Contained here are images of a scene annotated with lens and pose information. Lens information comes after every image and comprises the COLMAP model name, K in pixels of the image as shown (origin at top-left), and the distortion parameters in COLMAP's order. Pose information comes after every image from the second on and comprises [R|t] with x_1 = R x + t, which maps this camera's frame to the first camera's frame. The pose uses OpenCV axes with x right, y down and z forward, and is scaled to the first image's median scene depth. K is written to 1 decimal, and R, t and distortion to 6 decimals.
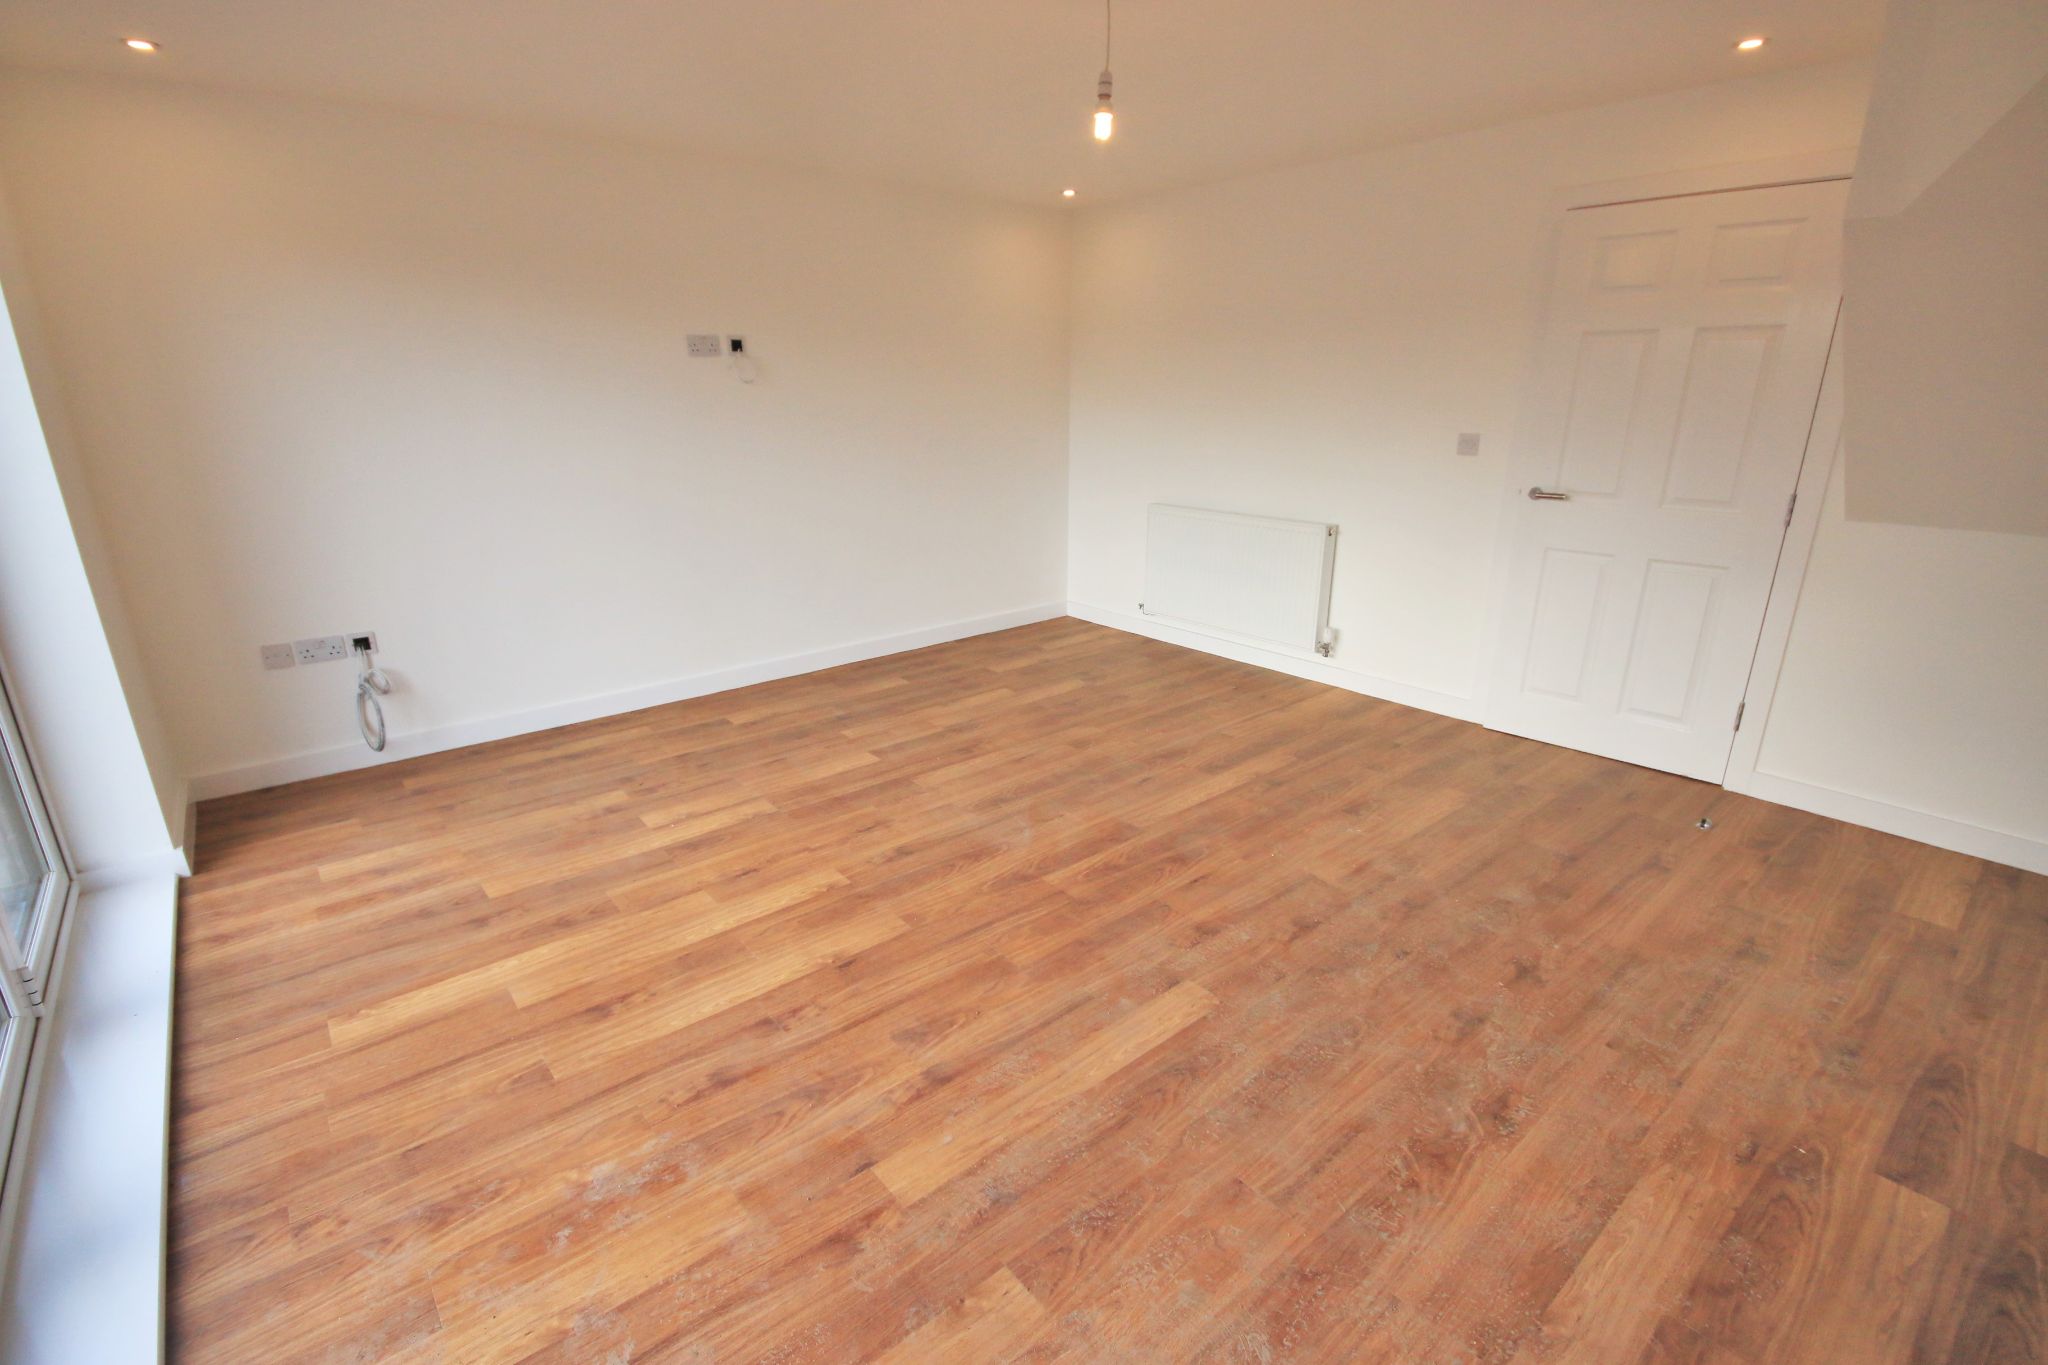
lens RADIAL K [[938.0, 0, 1013.5], [0, 938.0, 689.4], [0, 0, 1]] dist [-0.004228, -0.000299]
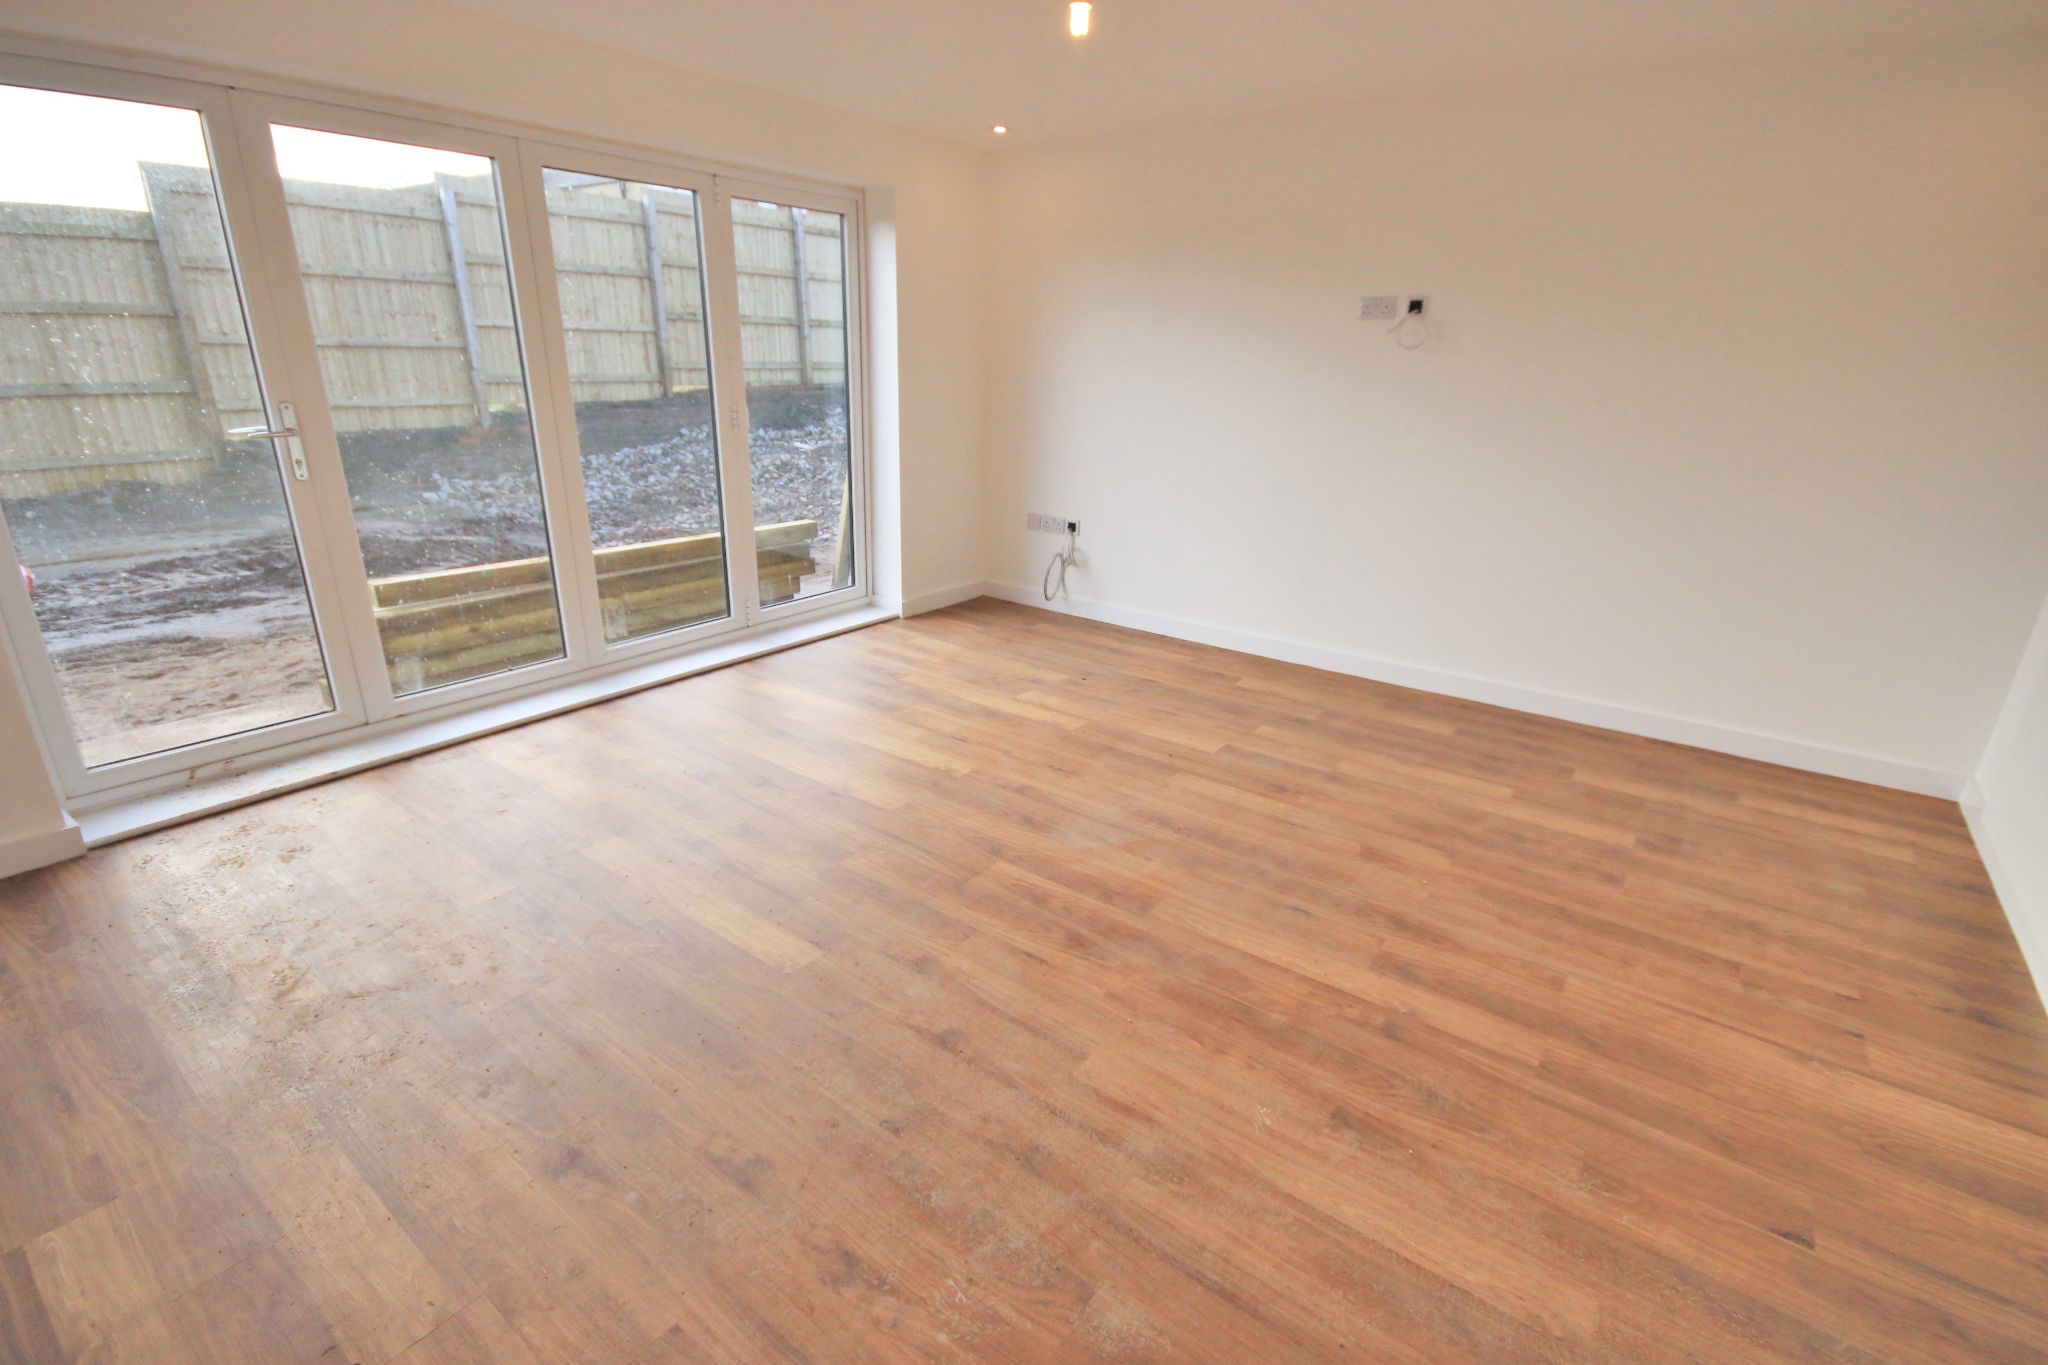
lens RADIAL K [[938.0, 0, 1013.5], [0, 938.0, 689.4], [0, 0, 1]] dist [-0.004228, -0.000299]
pose [[0.225361, 0.340932, -0.912676, 0.671340], [-0.326173, 0.909119, 0.259063, -0.165882], [0.918054, 0.239307, 0.316083, 0.530887]]
